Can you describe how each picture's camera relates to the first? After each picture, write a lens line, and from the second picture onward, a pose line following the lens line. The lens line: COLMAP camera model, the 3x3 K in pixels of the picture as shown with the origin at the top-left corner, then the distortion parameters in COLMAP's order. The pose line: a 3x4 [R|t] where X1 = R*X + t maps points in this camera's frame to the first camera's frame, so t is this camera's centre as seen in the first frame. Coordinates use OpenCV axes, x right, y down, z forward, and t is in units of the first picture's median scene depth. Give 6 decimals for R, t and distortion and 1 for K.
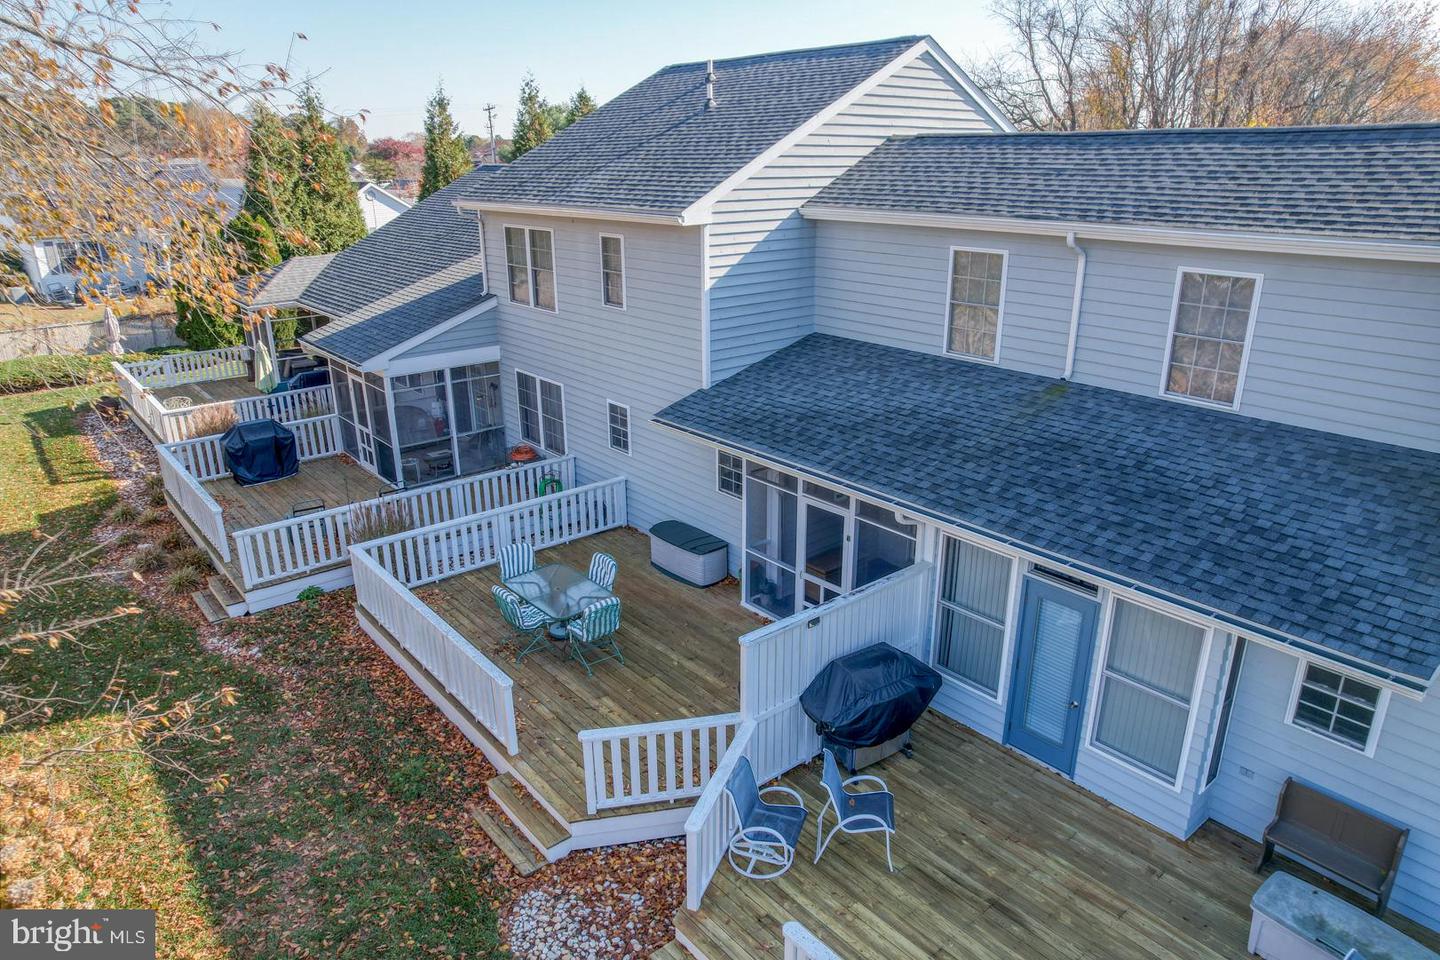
lens RADIAL K [[916.1, 0, 715.4], [0, 916.1, 485.0], [0, 0, 1]] dist [-0.063105, 0.042165]
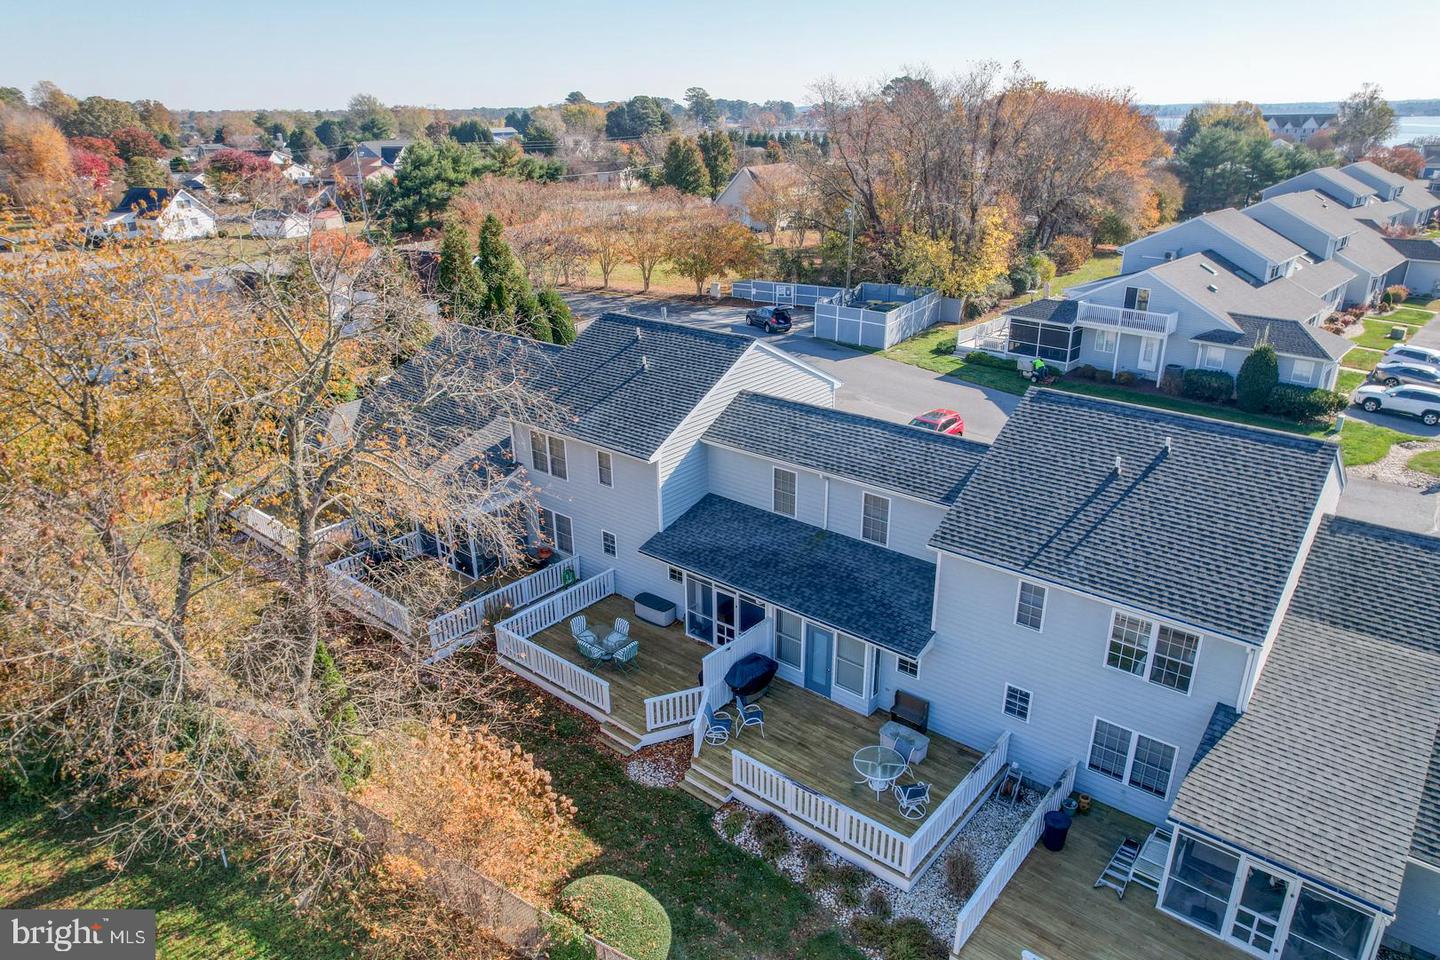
lens RADIAL K [[931.6, 0, 720.0], [0, 931.6, 480.0], [0, 0, 1]] dist [-0.078237, 0.066585]
pose [[0.984239, -0.070309, 0.162263, -0.278483], [0.064273, 0.997042, 0.042156, -0.397383], [-0.164747, -0.031062, 0.985847, -1.425333]]
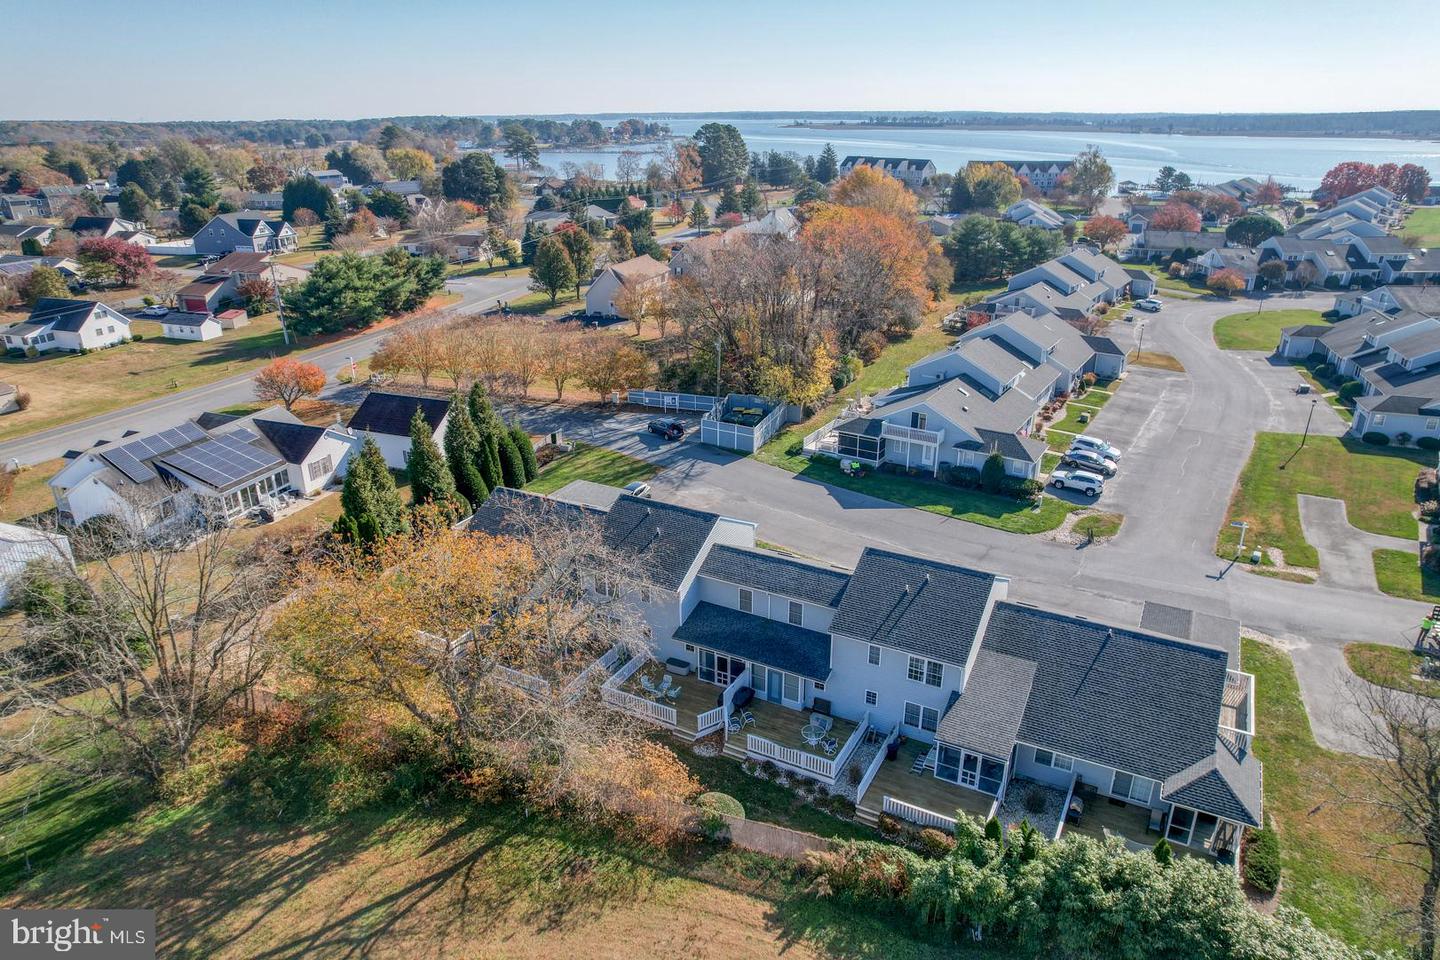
lens RADIAL K [[916.1, 0, 715.4], [0, 916.1, 485.0], [0, 0, 1]] dist [-0.063105, 0.042165]
pose [[0.930796, -0.138542, 0.338269, -1.453632], [0.124477, 0.990218, 0.063039, -1.216919], [-0.343693, -0.016570, 0.938936, -3.526088]]
